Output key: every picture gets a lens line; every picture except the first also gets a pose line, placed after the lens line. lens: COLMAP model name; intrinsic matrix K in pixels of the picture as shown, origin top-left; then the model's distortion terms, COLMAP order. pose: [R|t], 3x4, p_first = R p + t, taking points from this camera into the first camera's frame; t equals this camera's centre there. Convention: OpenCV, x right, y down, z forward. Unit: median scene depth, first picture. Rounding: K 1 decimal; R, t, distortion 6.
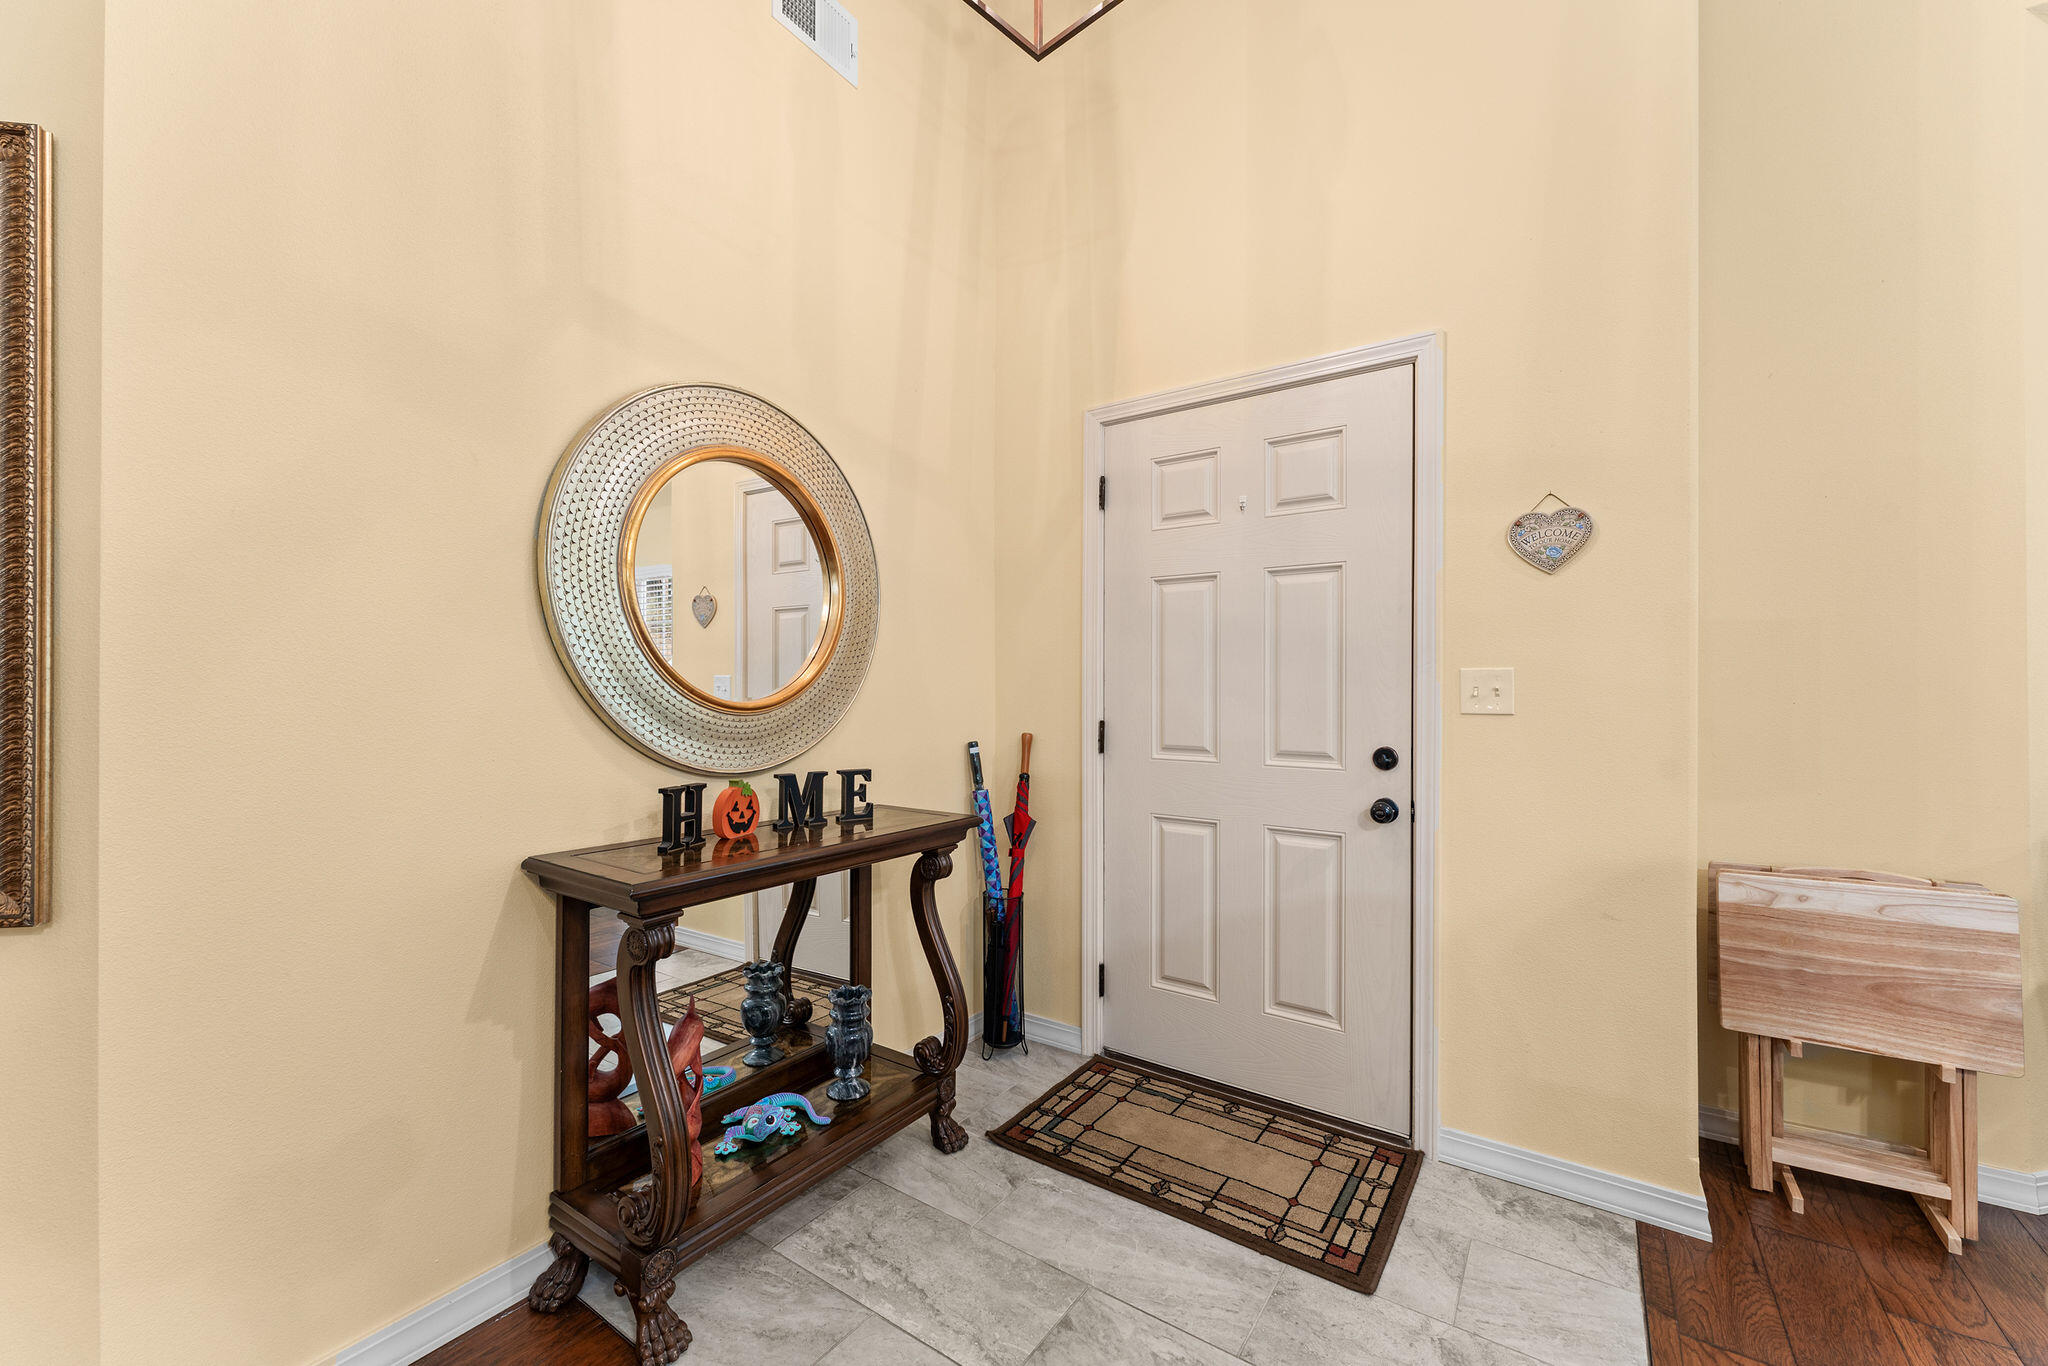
lens RADIAL K [[811.3, 0, 1025.2], [0, 811.3, 684.8], [0, 0, 1]] dist [0.000538, -0.000162]
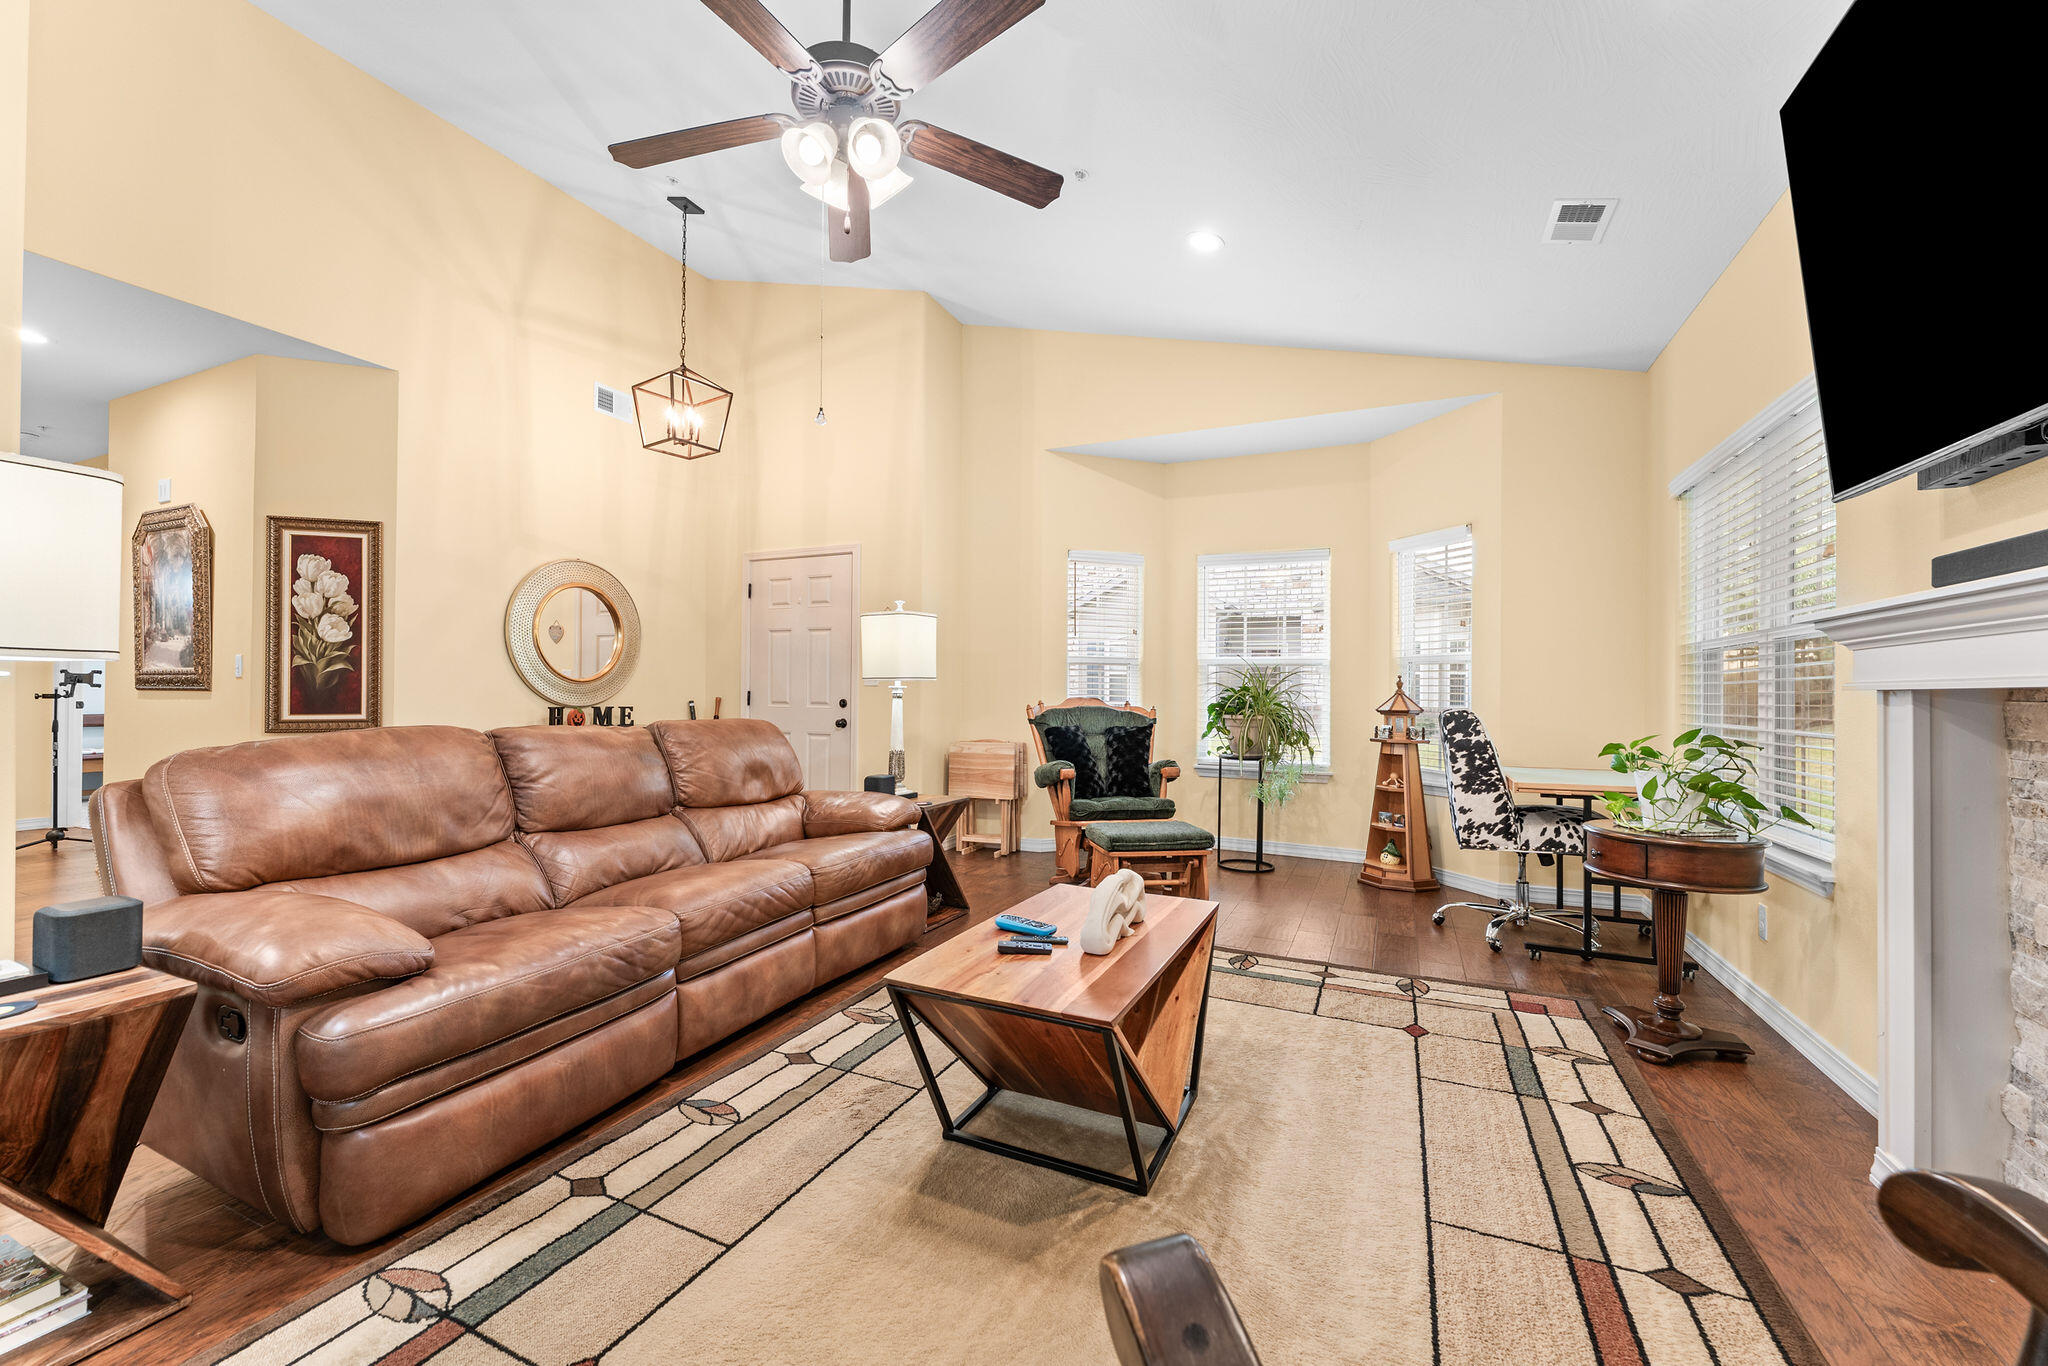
lens RADIAL K [[811.3, 0, 1019.8], [0, 811.3, 687.1], [0, 0, 1]] dist [0.000538, -0.000162]
pose [[0.986952, 0.006520, 0.160884, 0.590594], [-0.006288, 0.999978, -0.001954, 0.039868], [-0.160893, 0.000917, 0.986971, -1.687012]]
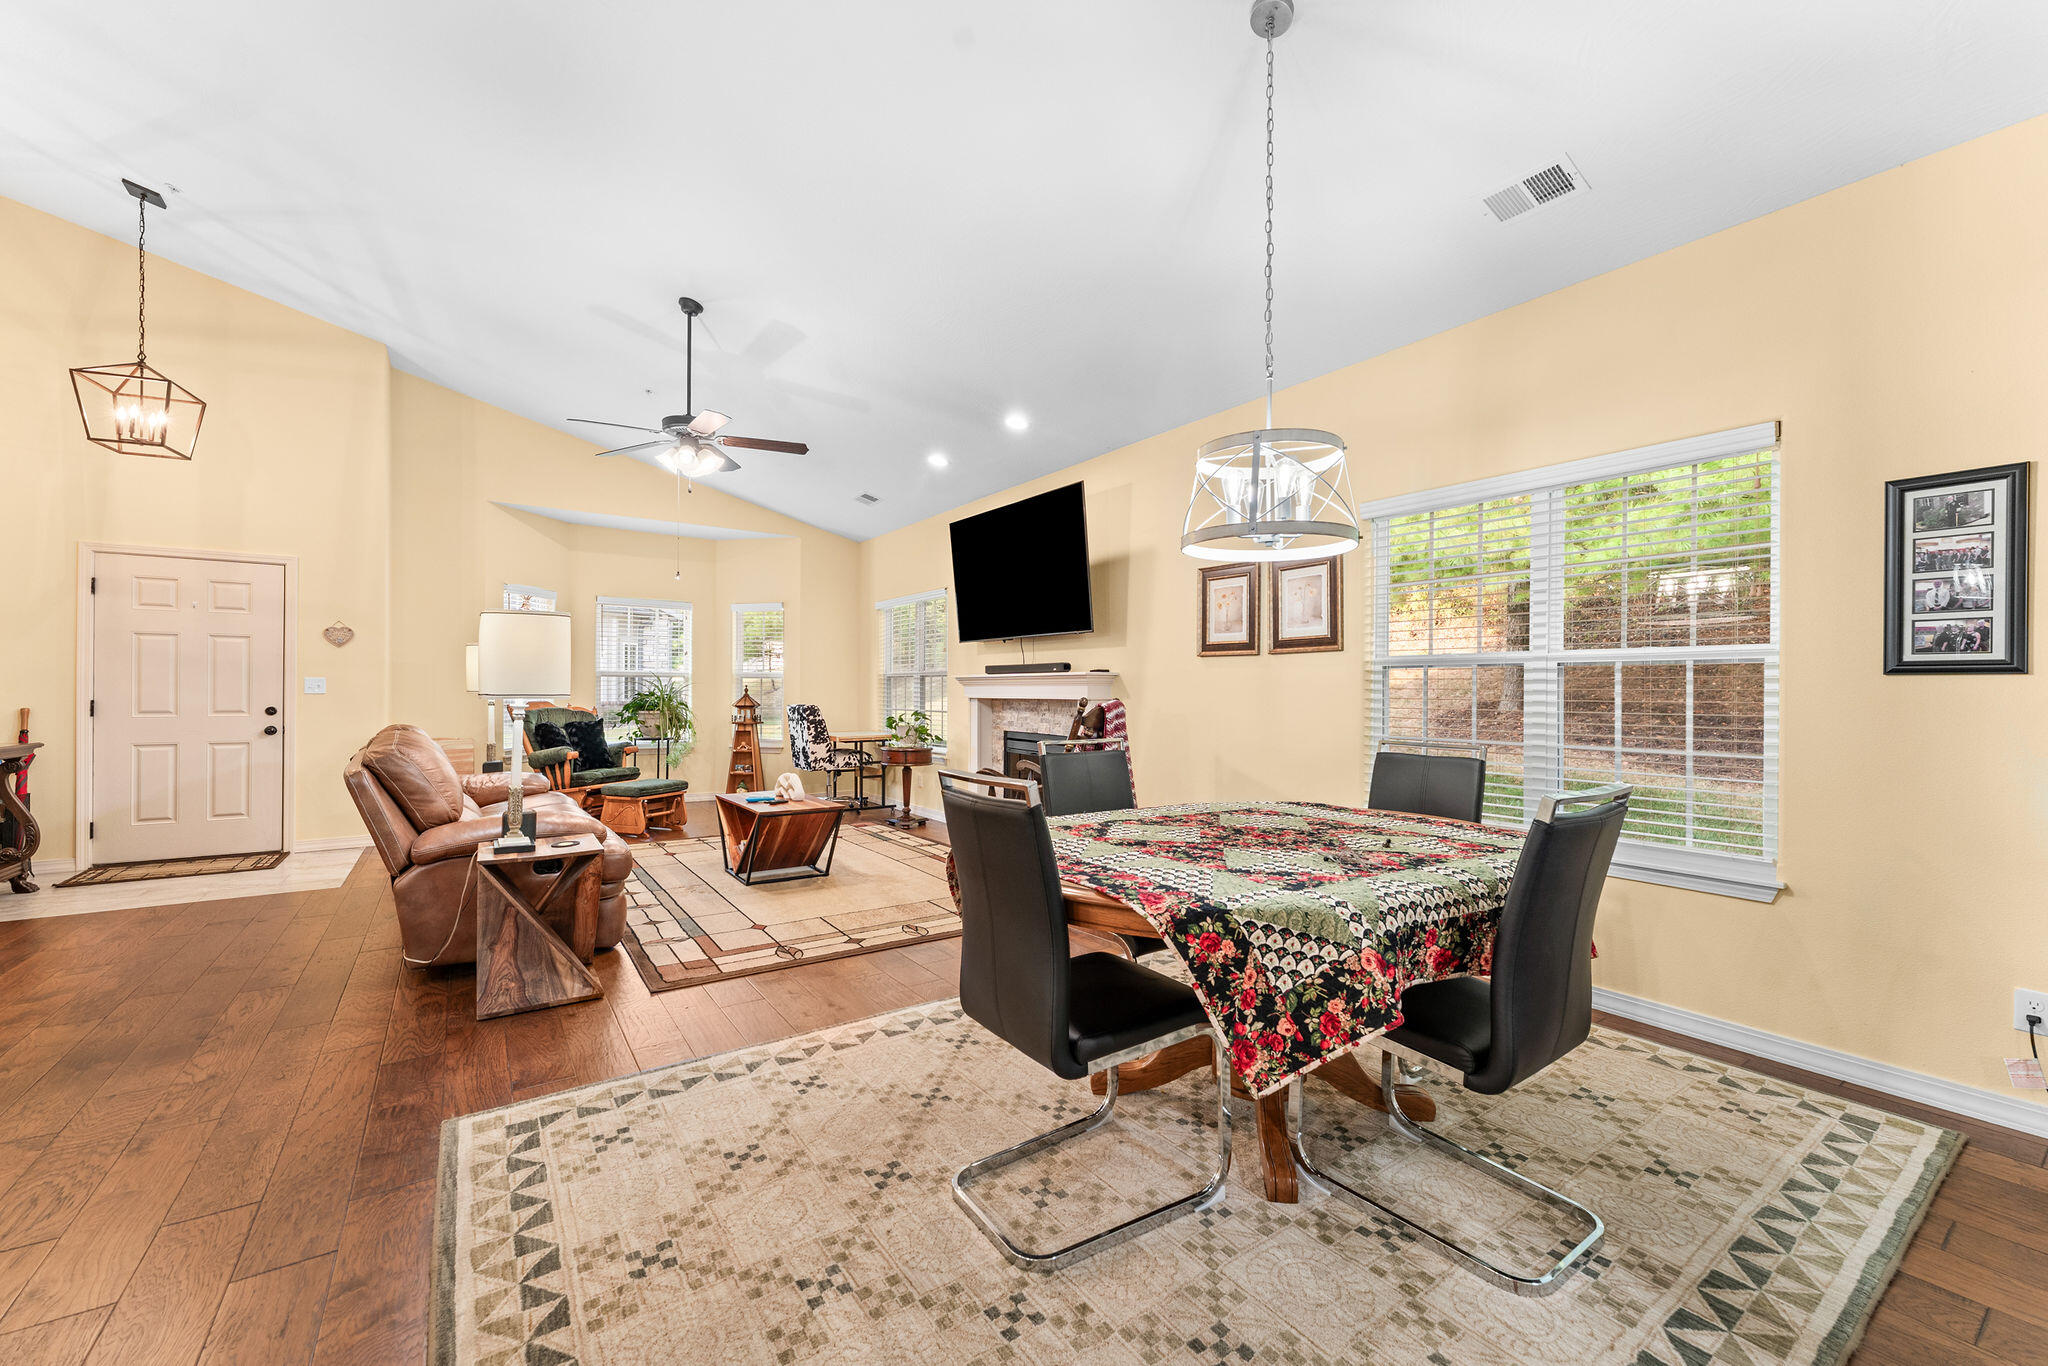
lens RADIAL K [[811.3, 0, 1020.6], [0, 811.3, 686.5], [0, 0, 1]] dist [0.000538, -0.000162]
pose [[0.364232, 0.002001, 0.931306, -1.151241], [-0.006934, 0.999976, 0.000563, -0.008352], [-0.931283, -0.006663, 0.364237, -2.281293]]
